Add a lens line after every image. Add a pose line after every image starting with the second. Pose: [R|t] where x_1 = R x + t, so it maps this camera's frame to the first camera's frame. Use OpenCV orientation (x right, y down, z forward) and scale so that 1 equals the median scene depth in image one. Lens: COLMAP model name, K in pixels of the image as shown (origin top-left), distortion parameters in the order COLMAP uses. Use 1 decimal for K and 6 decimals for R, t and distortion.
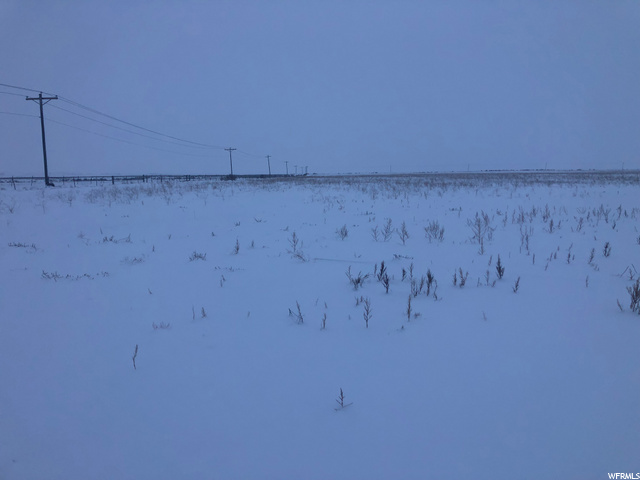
lens RADIAL K [[507.7, 0, 320.0], [0, 507.7, 240.0], [0, 0, 1]] dist [0.000673, 0.002132]
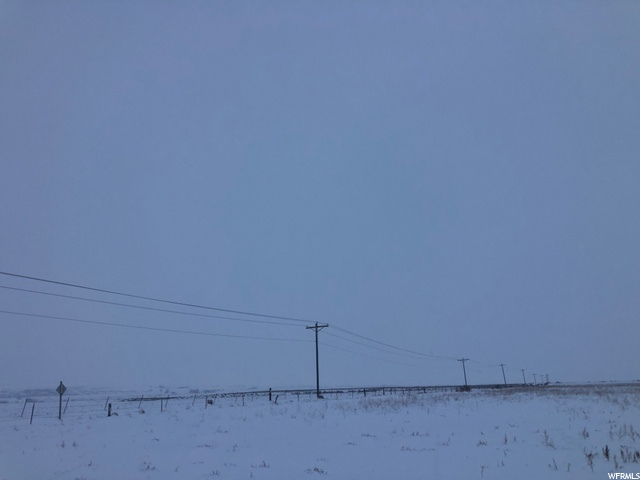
lens RADIAL K [[507.7, 0, 320.0], [0, 507.7, 240.0], [0, 0, 1]] dist [0.000673, 0.002132]
pose [[0.907047, -0.126982, -0.401424, 0.003771], [-0.041939, 0.921442, -0.386245, 0.014709], [0.418936, 0.367178, 0.830466, -0.141288]]
